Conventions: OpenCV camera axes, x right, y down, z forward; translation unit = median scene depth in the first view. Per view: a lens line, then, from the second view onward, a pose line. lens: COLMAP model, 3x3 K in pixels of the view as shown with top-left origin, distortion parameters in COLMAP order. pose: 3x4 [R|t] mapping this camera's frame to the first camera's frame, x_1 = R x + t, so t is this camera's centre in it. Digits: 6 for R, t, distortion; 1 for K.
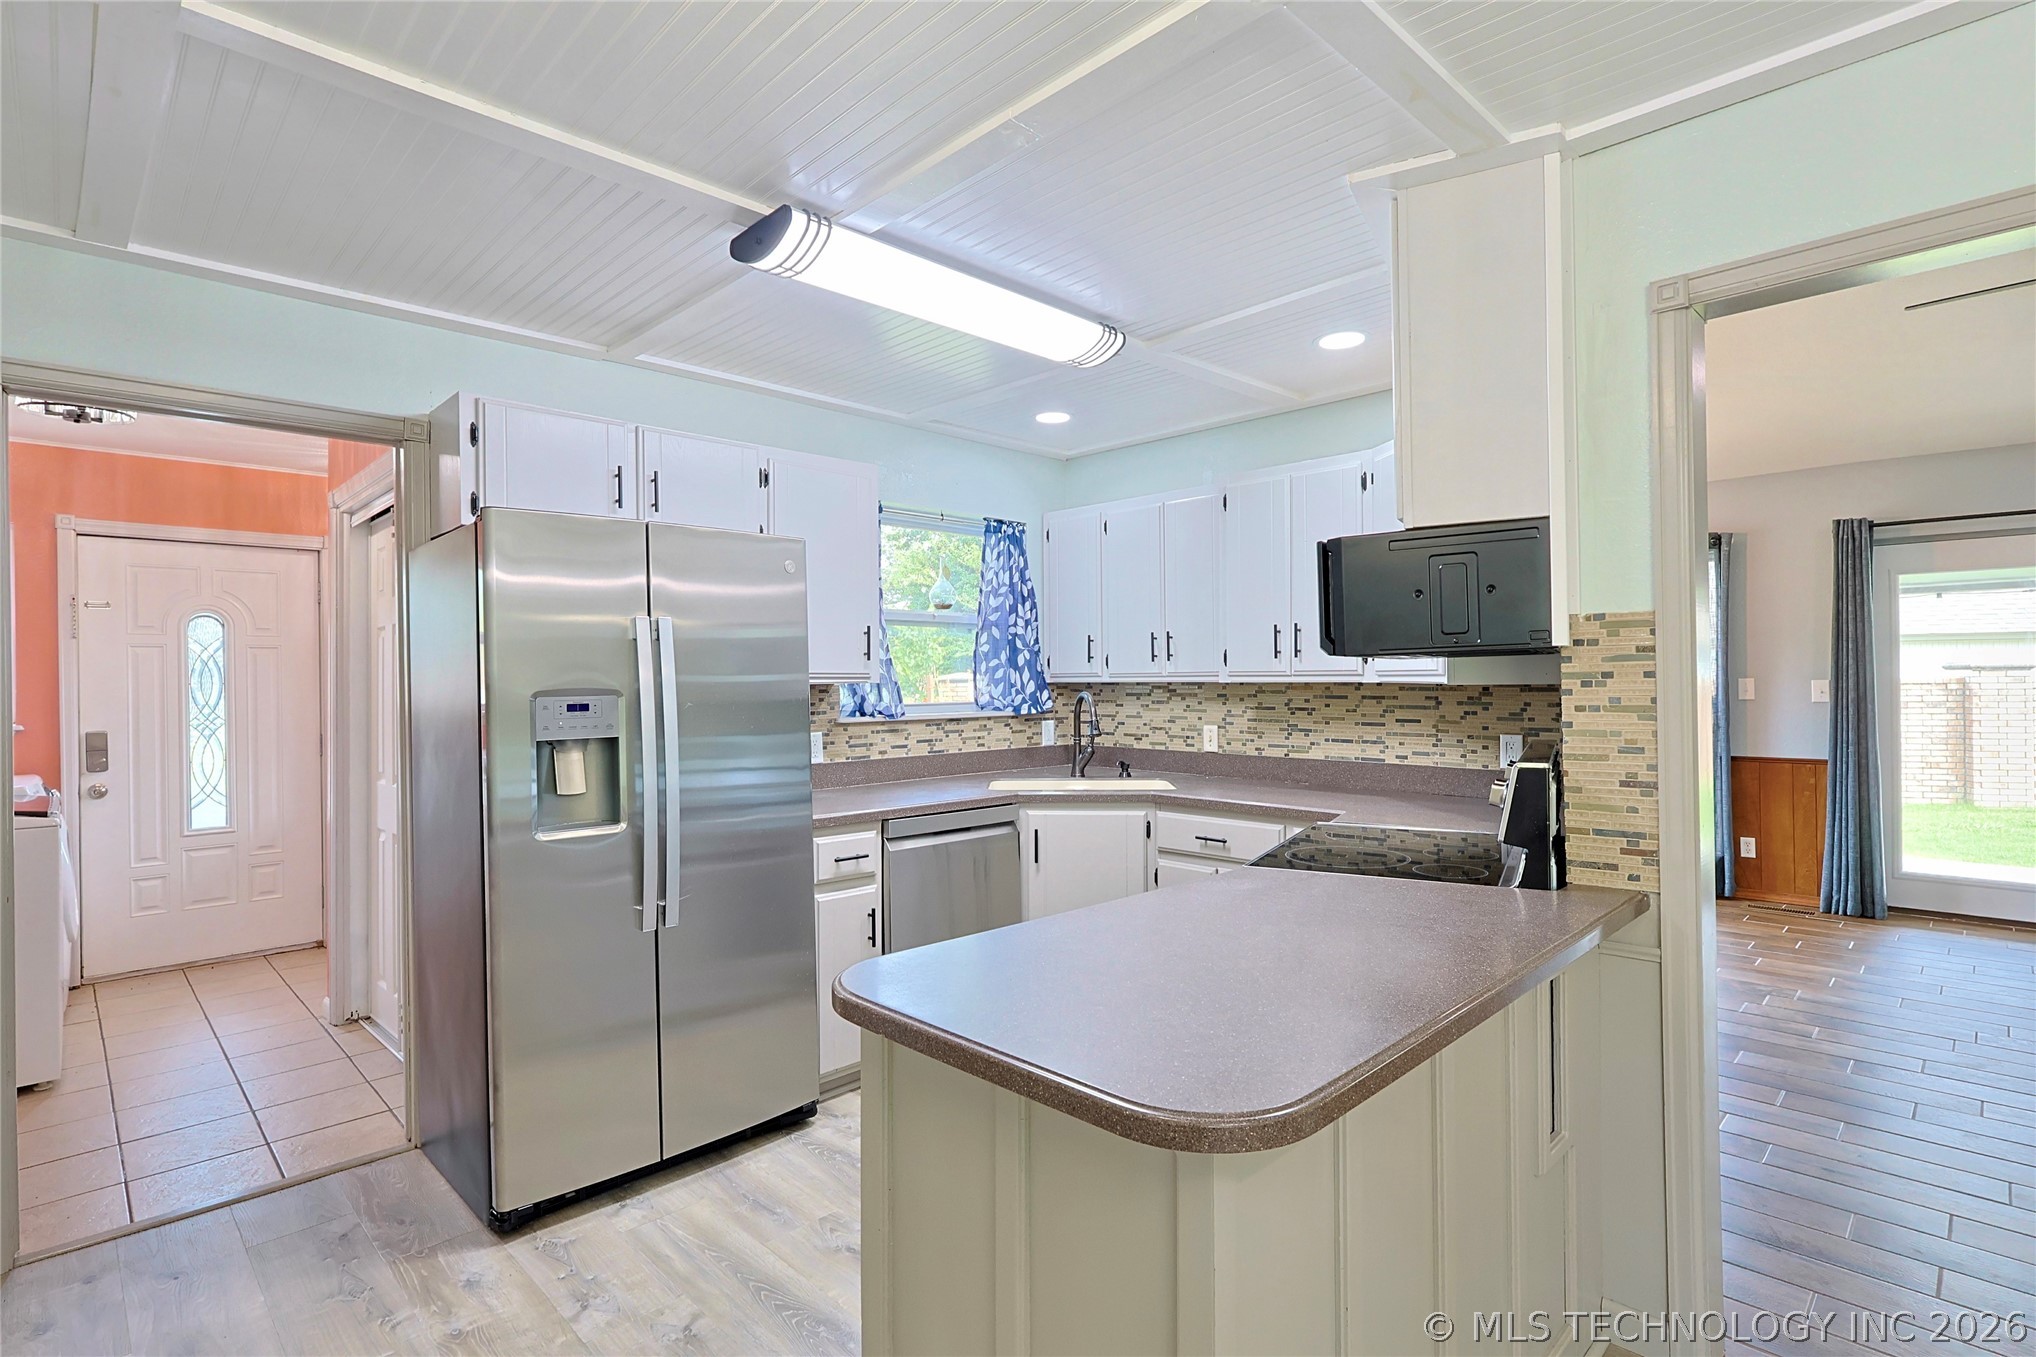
lens RADIAL K [[991.0, 0, 1023.2], [0, 991.0, 676.6], [0, 0, 1]] dist [0.003200, 0.000169]
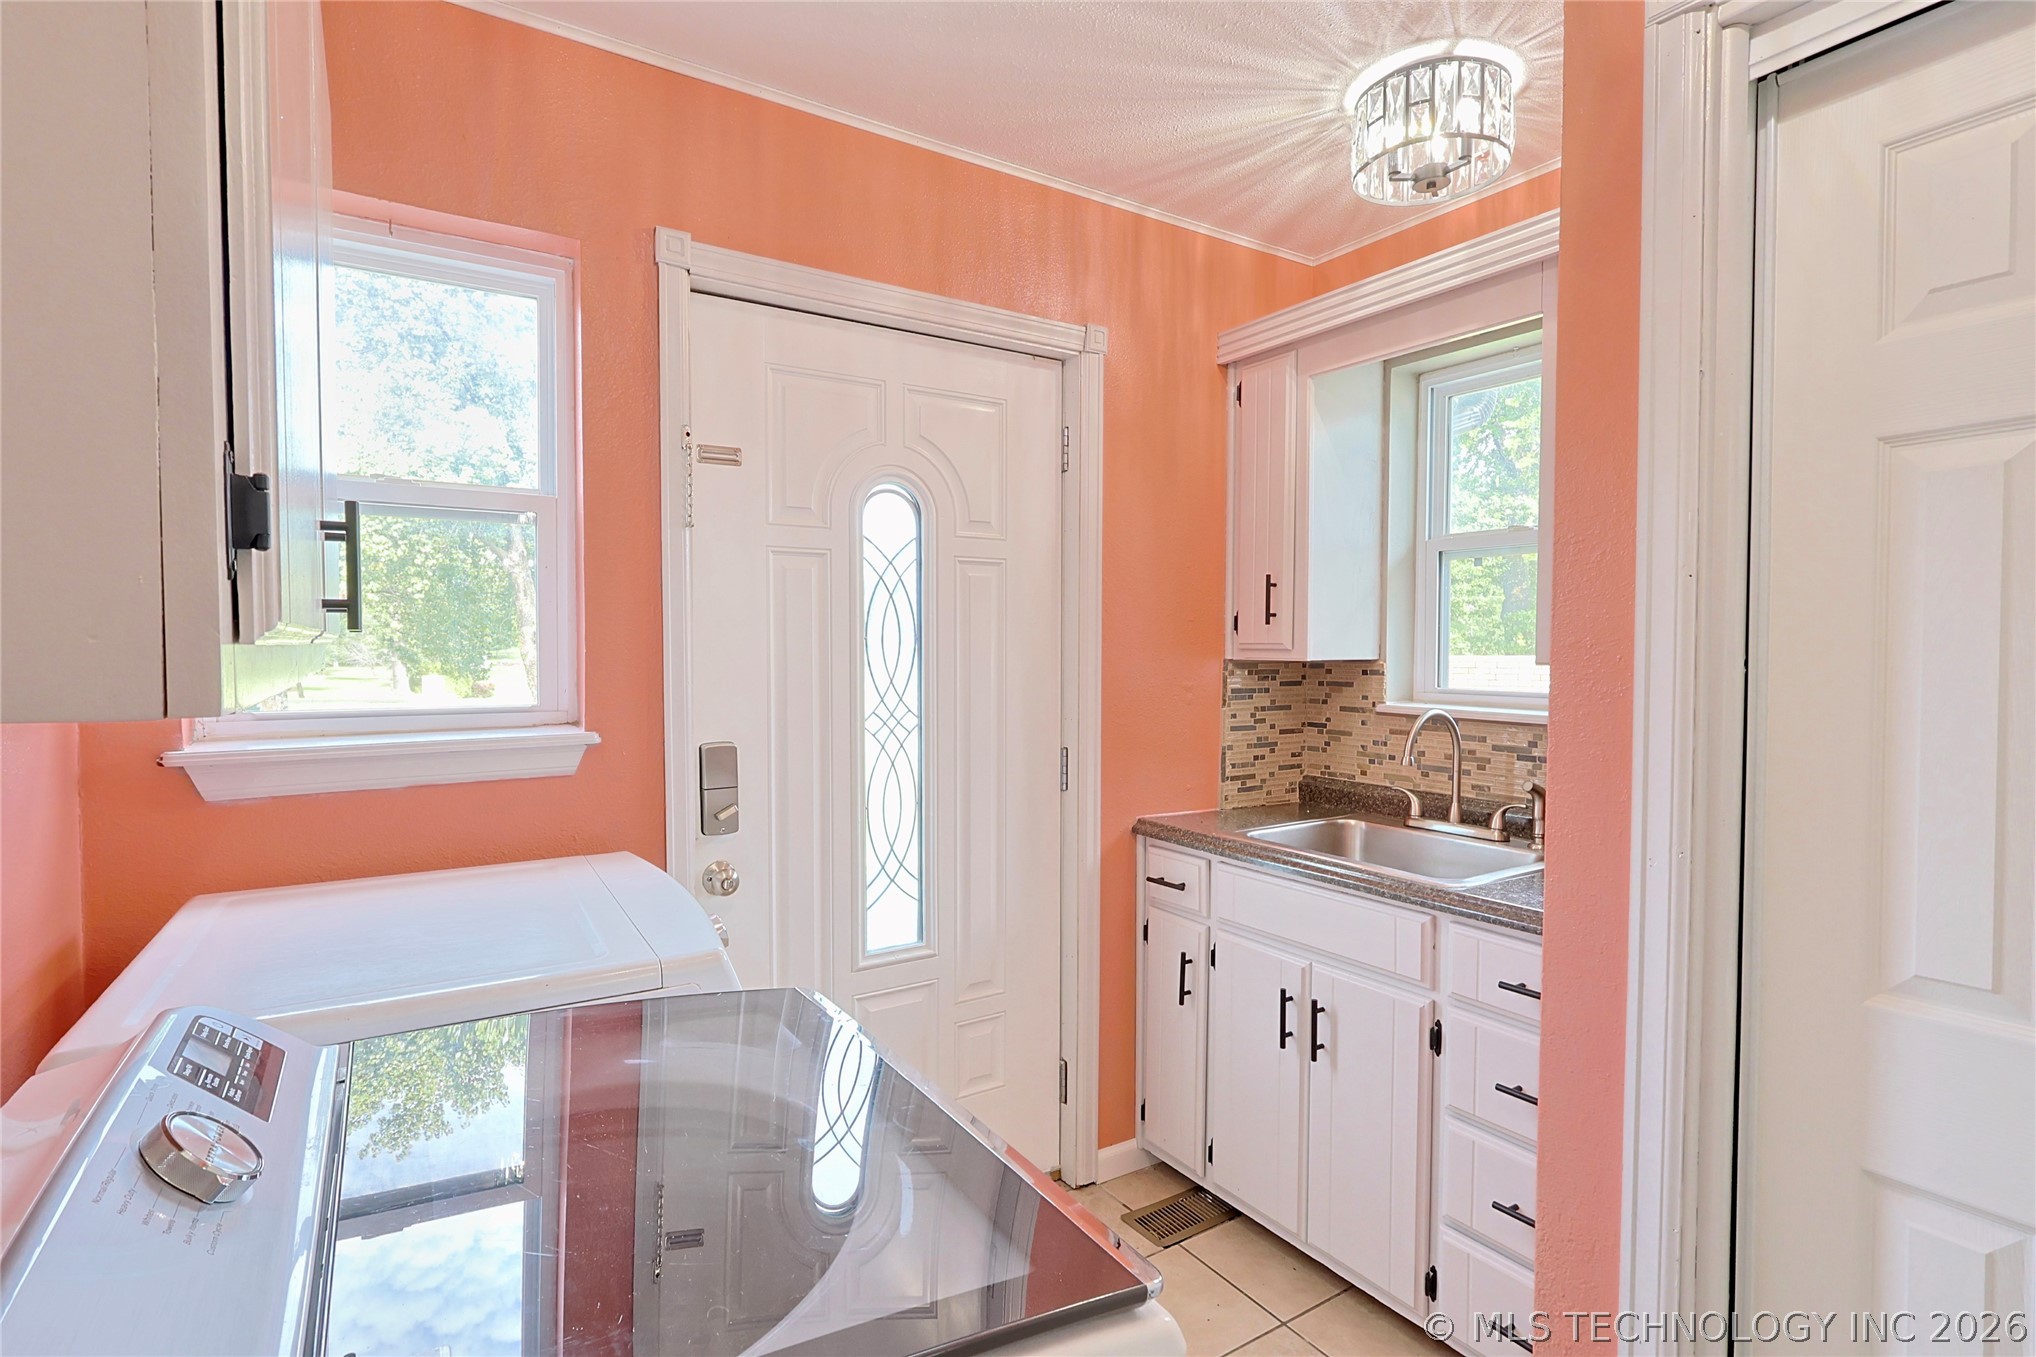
lens RADIAL K [[991.0, 0, 1015.9], [0, 991.0, 676.1], [0, 0, 1]] dist [0.003200, 0.000169]
pose [[0.976895, 0.016208, -0.213106, -0.648273], [-0.009506, 0.999429, 0.032433, 0.008606], [0.213510, -0.029658, 0.976491, 0.546614]]
